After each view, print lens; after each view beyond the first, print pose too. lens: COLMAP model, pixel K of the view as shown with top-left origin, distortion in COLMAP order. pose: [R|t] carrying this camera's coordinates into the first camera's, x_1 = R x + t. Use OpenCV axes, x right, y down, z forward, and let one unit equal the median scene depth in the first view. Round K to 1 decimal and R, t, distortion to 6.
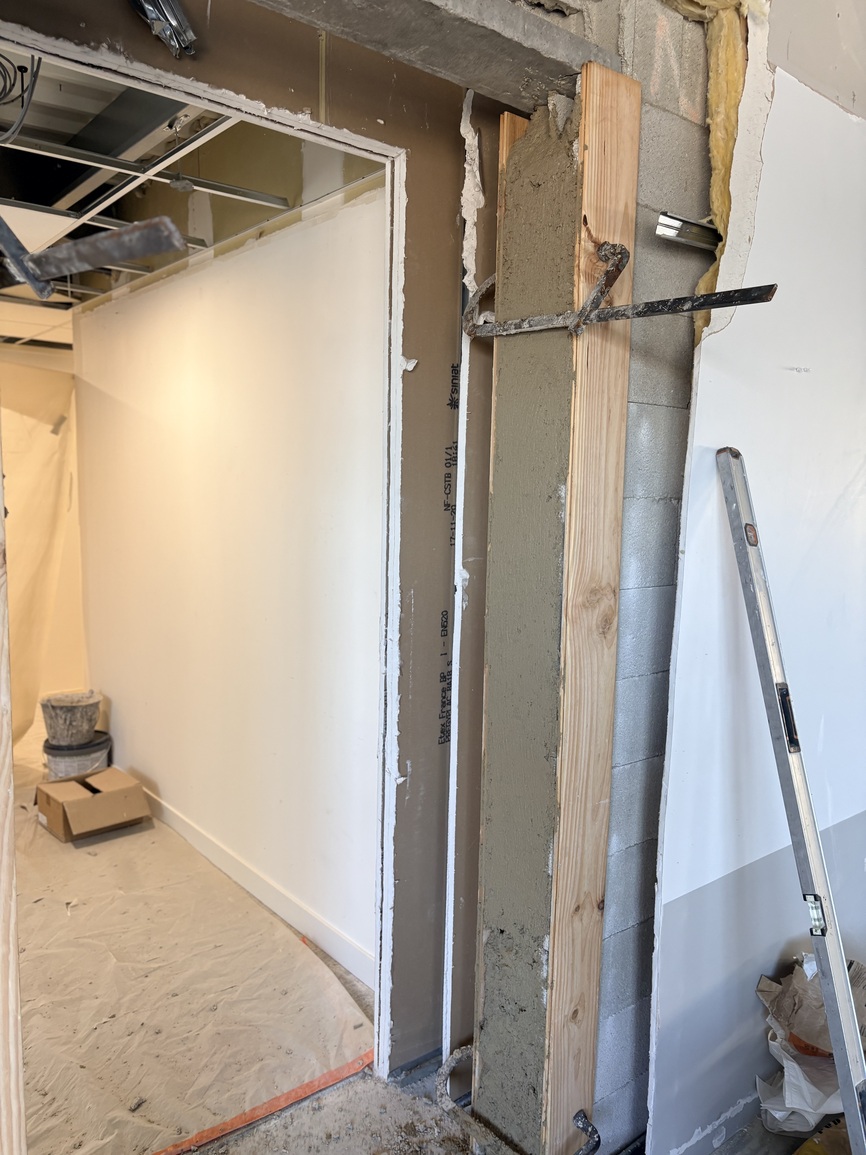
lens RADIAL K [[878.2, 0, 436.8], [0, 878.2, 584.1], [0, 0, 1]] dist [0.059786, -0.084144]
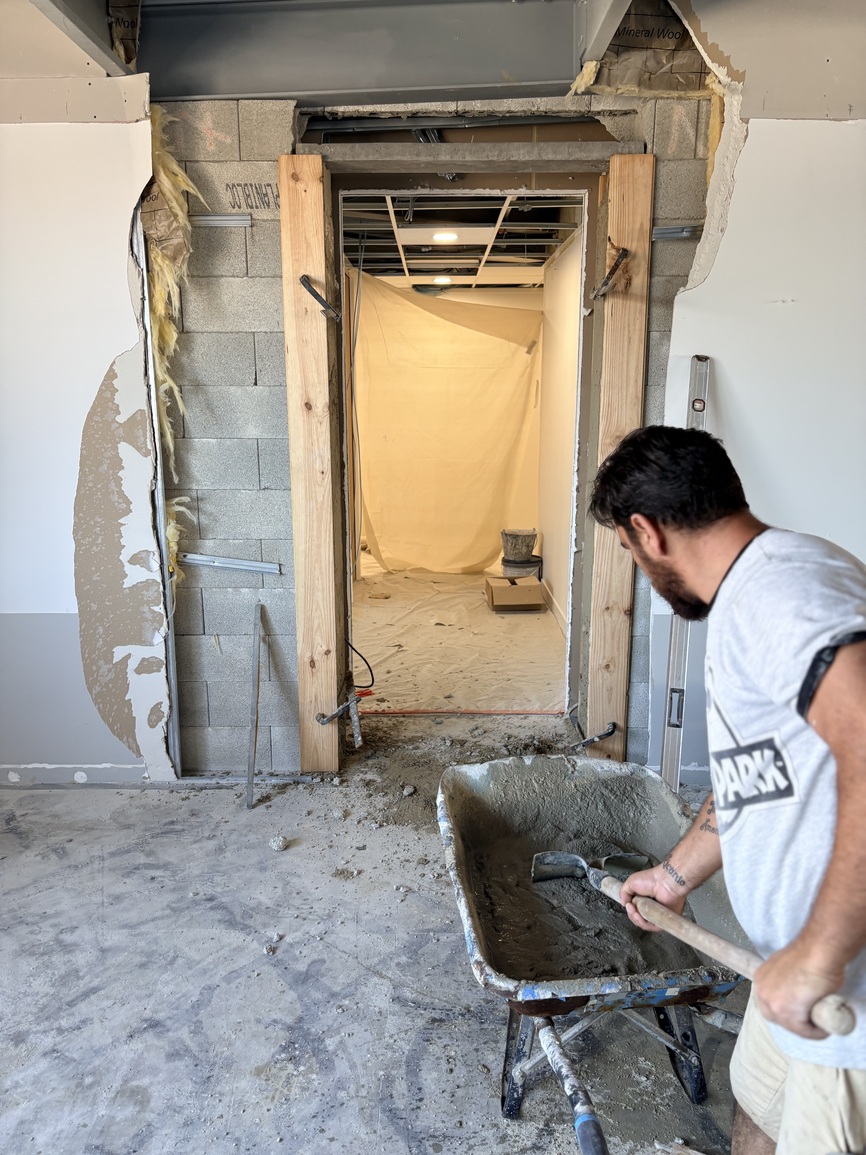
lens RADIAL K [[888.7, 0, 417.4], [0, 888.7, 577.9], [0, 0, 1]] dist [0.030161, -0.000873]
pose [[0.767835, 0.117008, -0.629872, 0.935750], [-0.057480, 0.991797, 0.114171, 0.098515], [0.638064, -0.051460, 0.768262, -0.644333]]
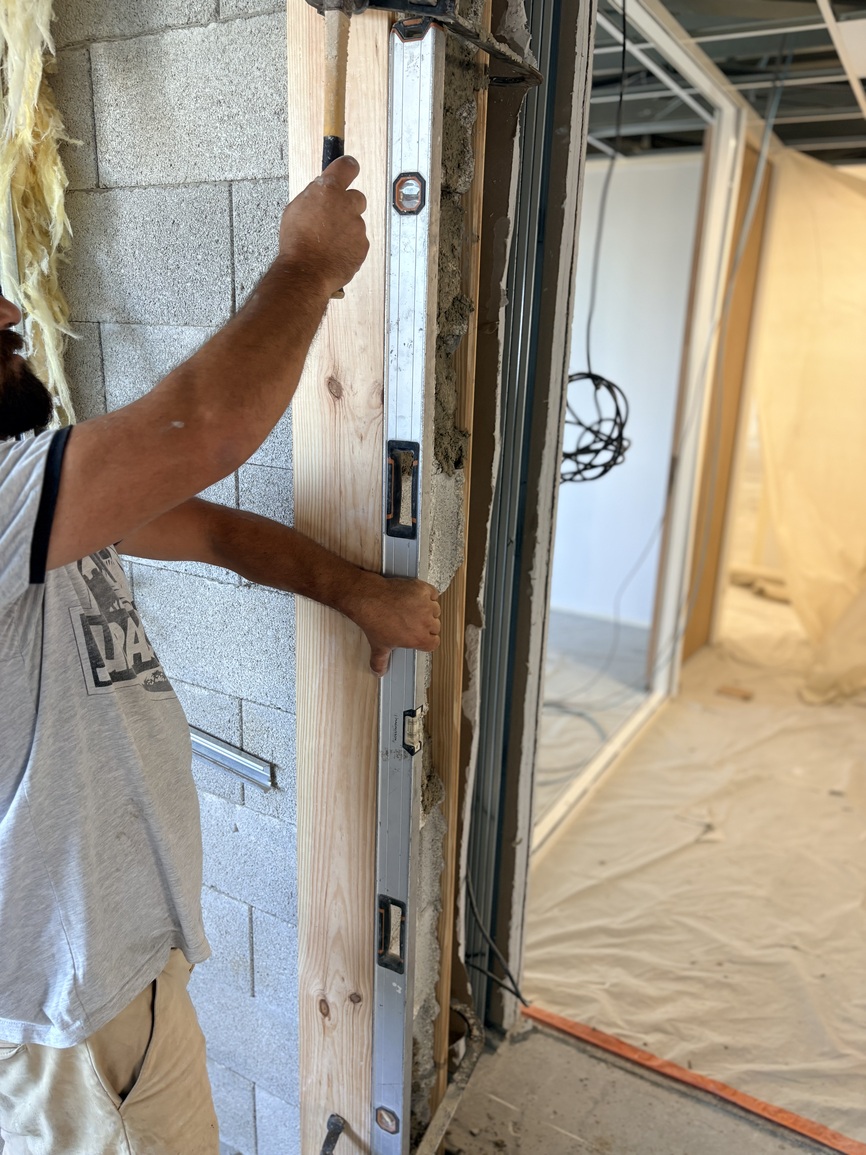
lens RADIAL K [[868.0, 0, 436.3], [0, 868.0, 580.2], [0, 0, 1]] dist [0.049002, -0.048615]
pose [[0.362498, 0.249225, -0.898044, 0.284484], [-0.136552, 0.967386, 0.213349, -0.025736], [0.921927, 0.045291, 0.384708, 0.349638]]
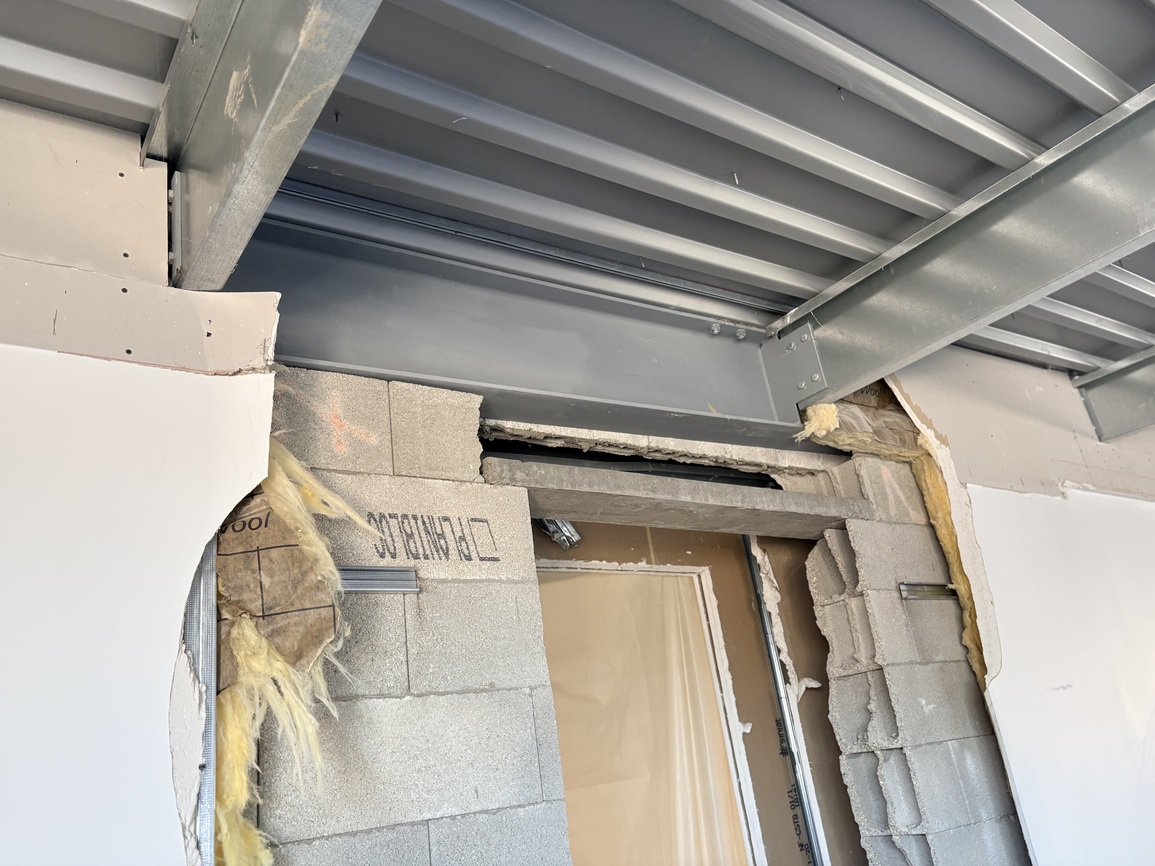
lens RADIAL K [[882.3, 0, 579.0], [0, 882.3, 434.3], [0, 0, 1]] dist [0.048971, -0.051085]
pose [[0.985884, -0.167426, -0.001099, -0.199385], [0.147138, 0.869517, -0.471476, -0.058615], [0.079893, 0.464659, 0.881878, -0.310733]]
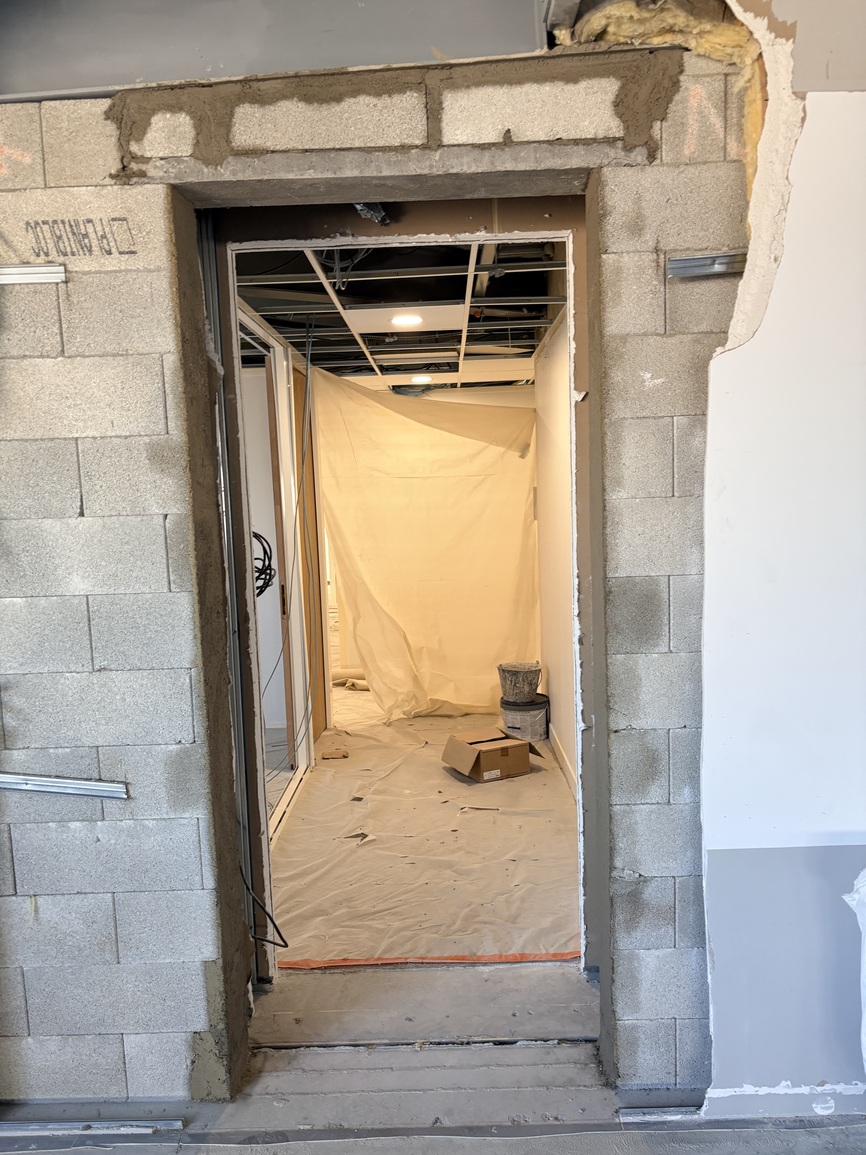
lens RADIAL K [[882.3, 0, 434.5], [0, 882.3, 584.2], [0, 0, 1]] dist [0.048971, -0.051085]
pose [[0.768870, 0.021074, -0.639057, 0.652178], [-0.022923, 0.999723, 0.005389, 0.018805], [0.638994, 0.010505, 0.769140, -0.109249]]
